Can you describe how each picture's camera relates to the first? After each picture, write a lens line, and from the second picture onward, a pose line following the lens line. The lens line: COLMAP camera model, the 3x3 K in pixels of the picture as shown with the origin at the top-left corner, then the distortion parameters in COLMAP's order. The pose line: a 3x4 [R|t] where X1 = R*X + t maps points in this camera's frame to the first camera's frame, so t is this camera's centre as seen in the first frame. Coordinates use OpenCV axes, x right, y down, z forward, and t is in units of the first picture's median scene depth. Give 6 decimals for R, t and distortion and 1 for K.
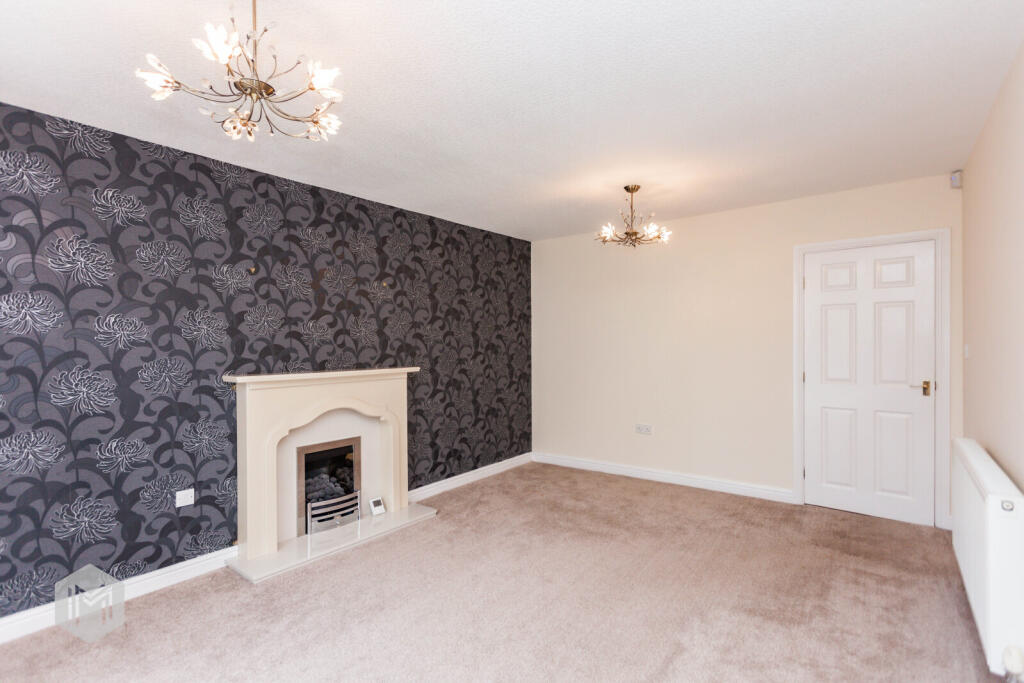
lens RADIAL K [[483.8, 0, 507.3], [0, 483.8, 346.0], [0, 0, 1]] dist [-0.000329, 0.000487]
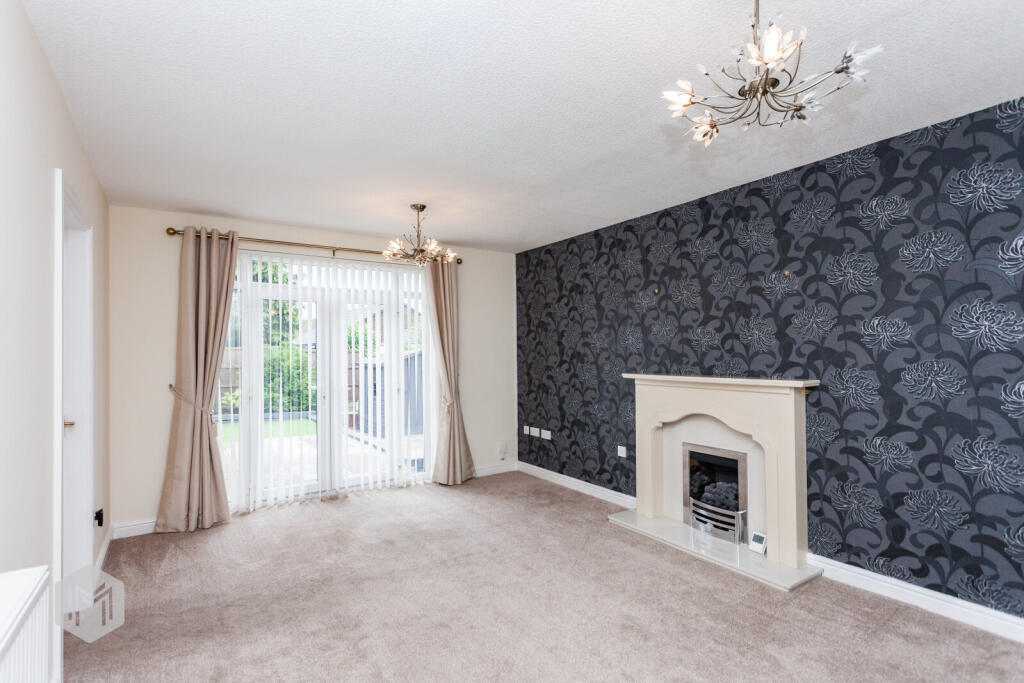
lens RADIAL K [[505.4, 0, 510.2], [0, 505.4, 342.8], [0, 0, 1]] dist [0.001309, 0.000536]
pose [[-0.319565, -0.004432, -0.947554, 0.711267], [0.009349, 0.999926, -0.007830, -0.012532], [0.947518, -0.011361, -0.319500, 0.889246]]
